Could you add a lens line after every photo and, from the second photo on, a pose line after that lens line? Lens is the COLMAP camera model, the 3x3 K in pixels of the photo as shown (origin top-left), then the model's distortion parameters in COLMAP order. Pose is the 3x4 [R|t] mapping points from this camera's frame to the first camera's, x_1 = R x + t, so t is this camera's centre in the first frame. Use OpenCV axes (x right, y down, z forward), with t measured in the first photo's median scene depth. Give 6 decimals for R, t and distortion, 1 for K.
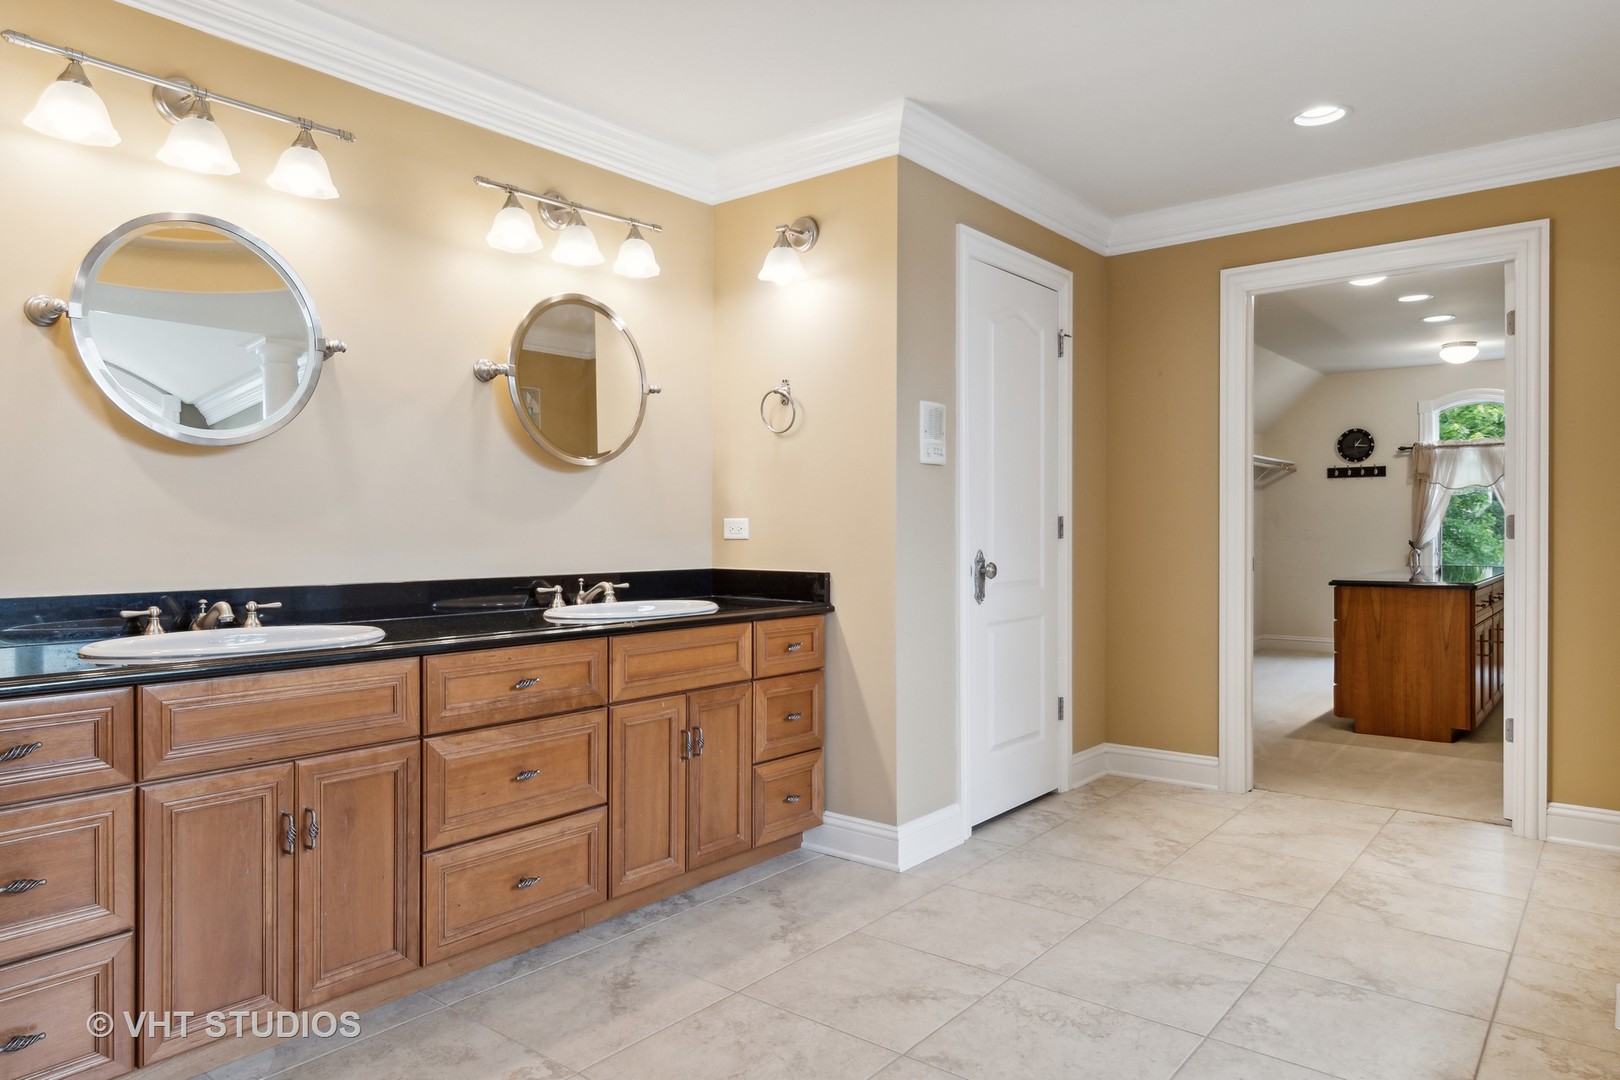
lens RADIAL K [[1042.9, 0, 815.1], [0, 1042.9, 537.2], [0, 0, 1]] dist [0.005200, -0.000203]
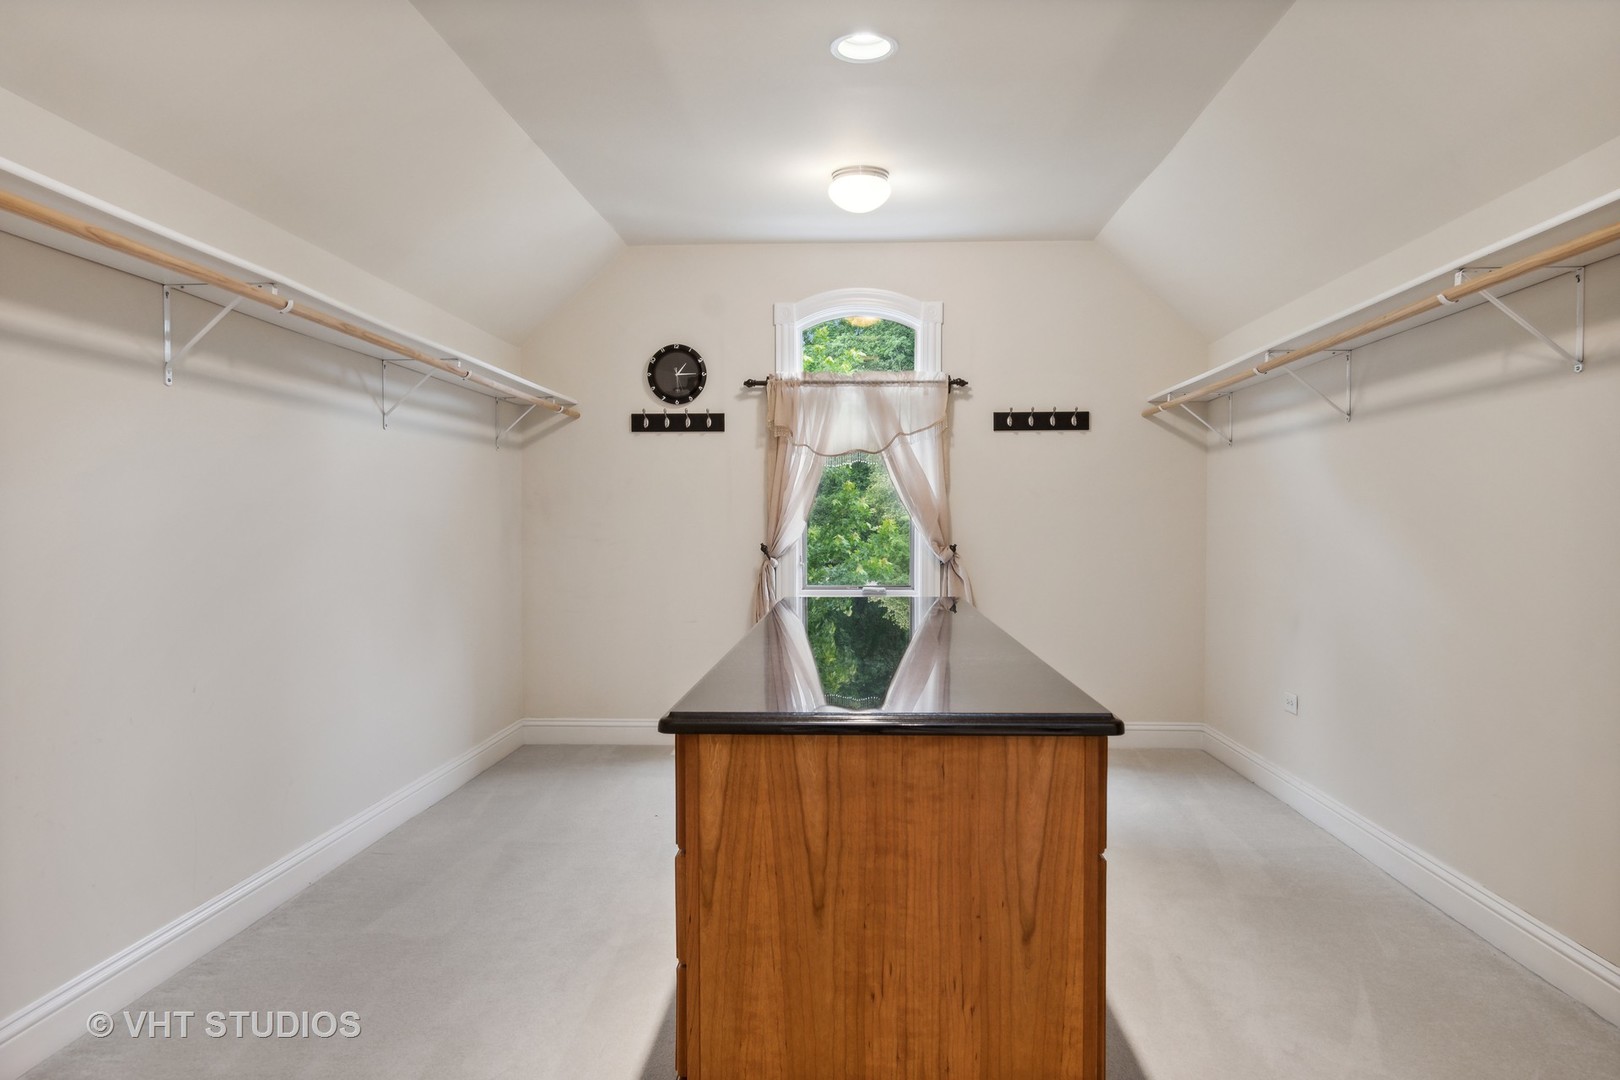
lens RADIAL K [[1095.0, 0, 812.5], [0, 1095.0, 537.8], [0, 0, 1]] dist [-0.008353, -0.000650]
pose [[0.809062, -0.005987, 0.587692, 0.235913], [0.002430, 0.999974, 0.006843, -0.004162], [-0.587718, -0.004108, 0.809056, 0.492400]]
